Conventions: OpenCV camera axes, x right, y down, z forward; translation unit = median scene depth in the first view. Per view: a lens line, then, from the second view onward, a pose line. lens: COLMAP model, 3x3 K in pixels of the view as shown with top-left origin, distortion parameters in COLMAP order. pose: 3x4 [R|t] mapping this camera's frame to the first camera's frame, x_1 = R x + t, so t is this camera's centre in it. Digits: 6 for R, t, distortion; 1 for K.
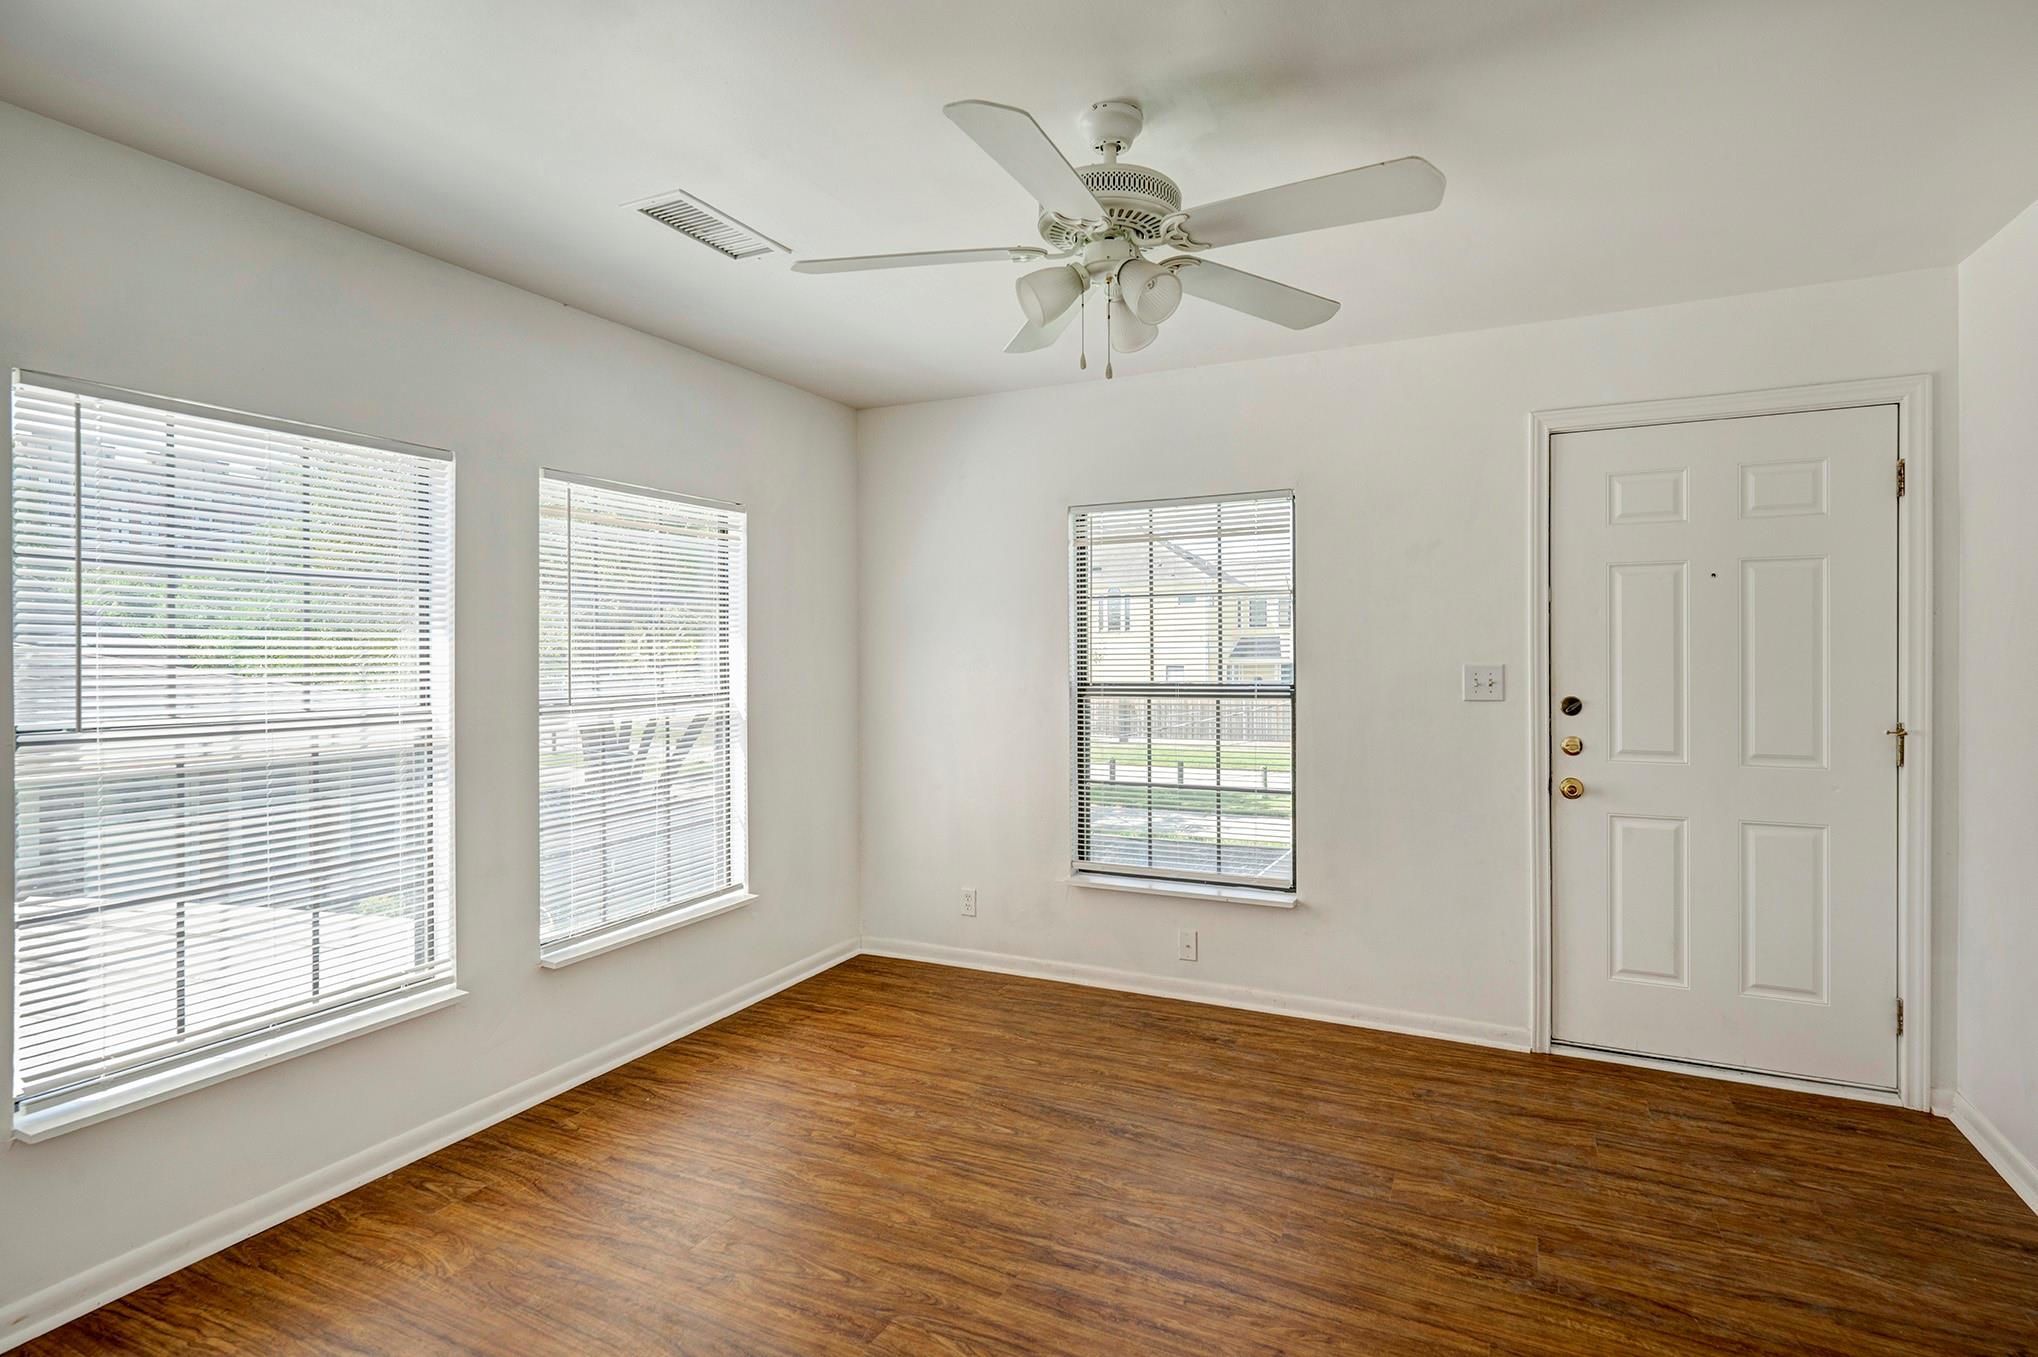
lens RADIAL K [[968.2, 0, 1026.4], [0, 968.2, 659.1], [0, 0, 1]] dist [0.003910, 0.000160]
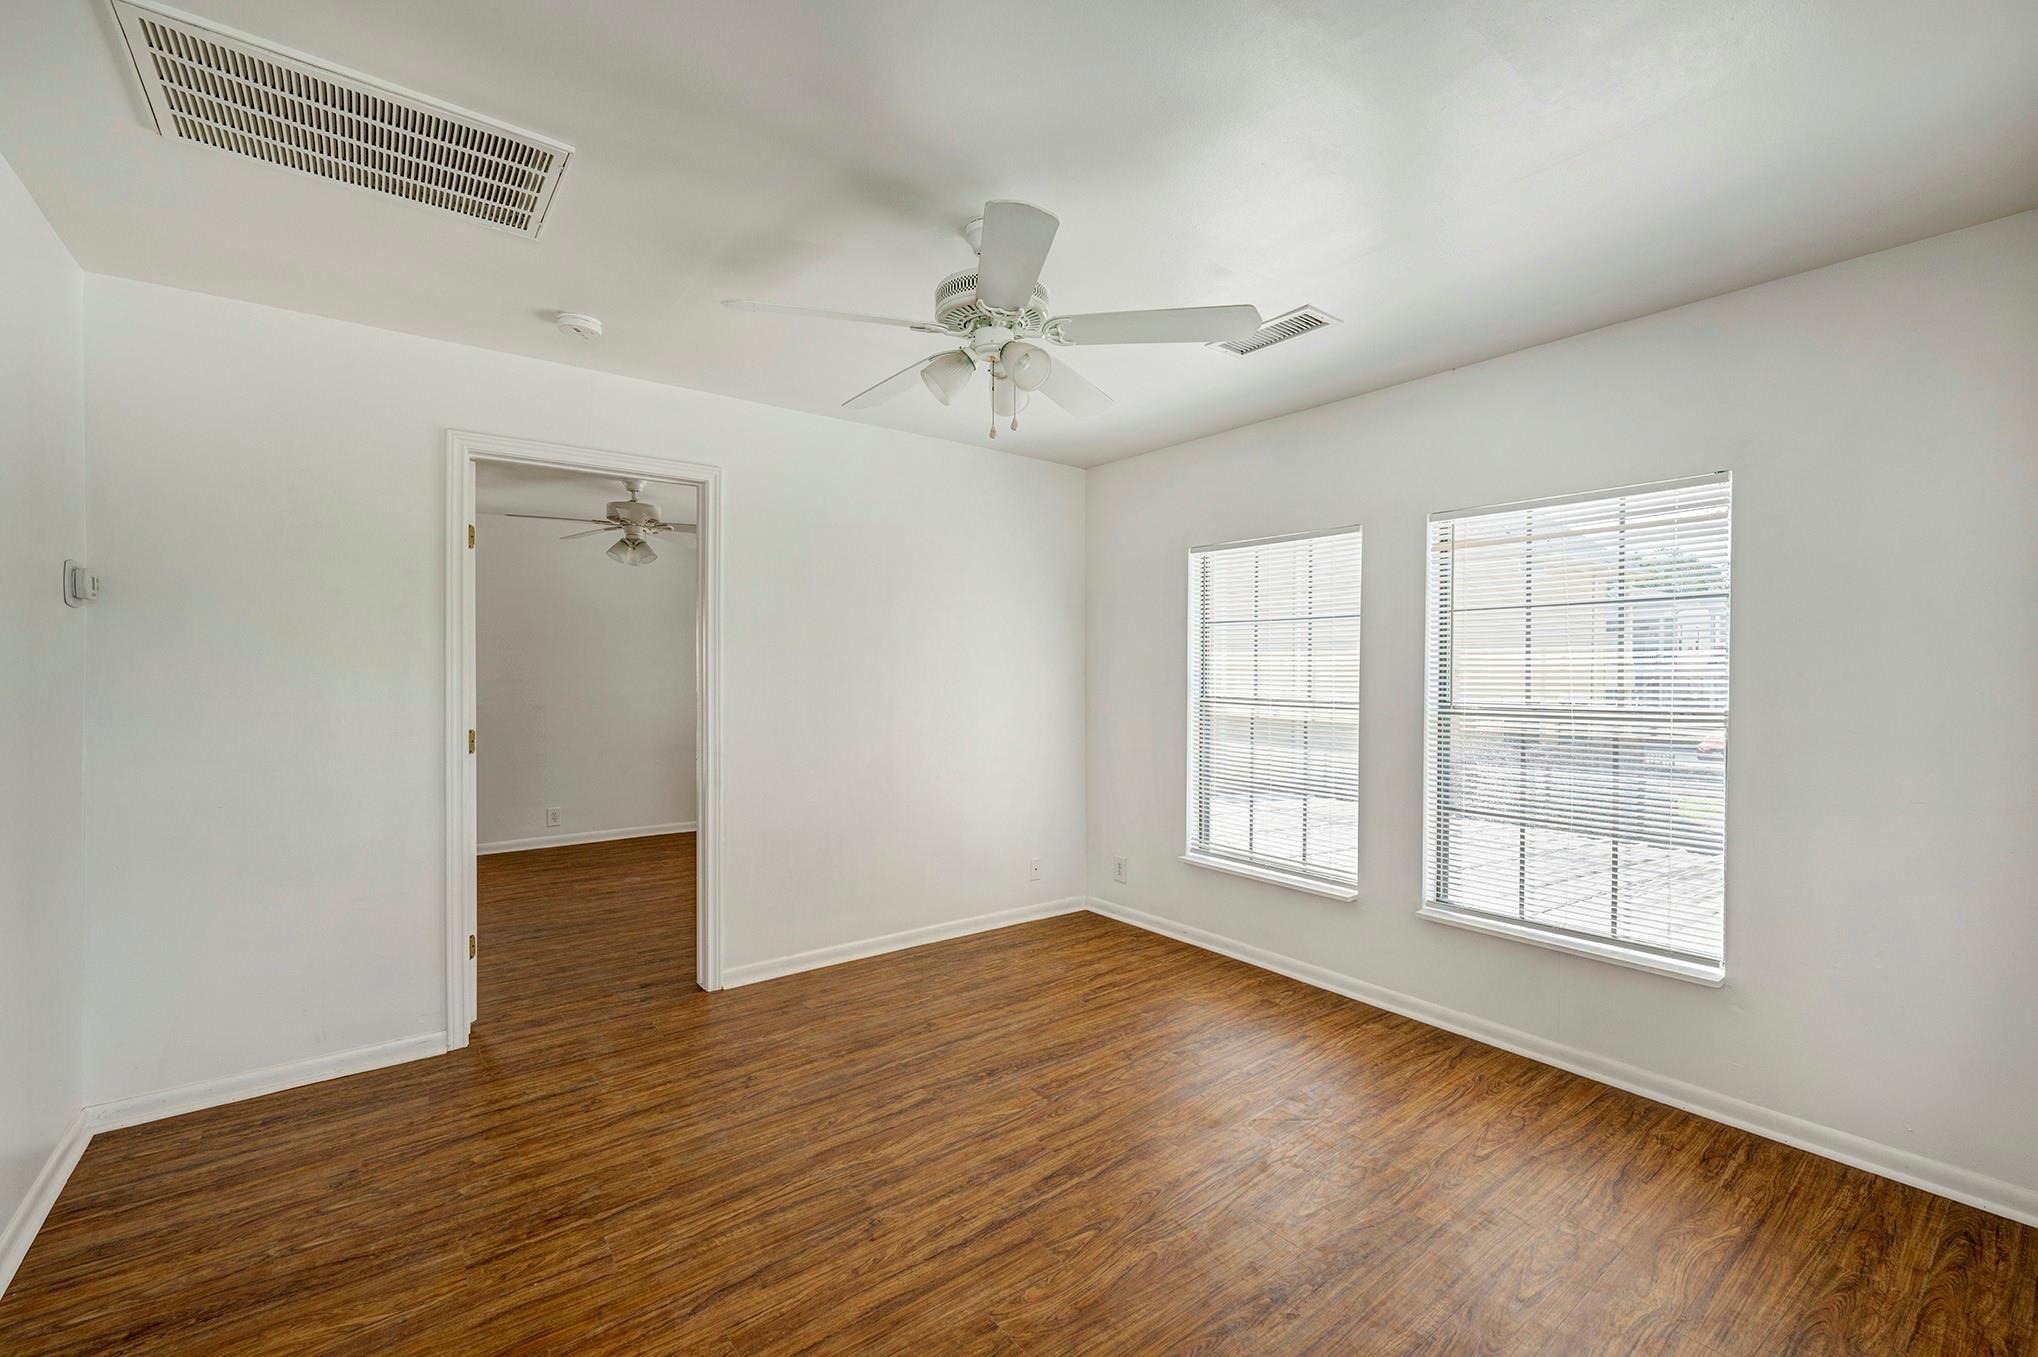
lens RADIAL K [[848.8, 0, 1036.5], [0, 848.8, 666.3], [0, 0, 1]] dist [-0.001068, -0.000045]
pose [[-0.425804, -0.006306, -0.904794, 0.795955], [-0.008858, 0.999957, -0.002801, 0.006015], [0.904772, 0.006822, -0.425841, 1.146586]]
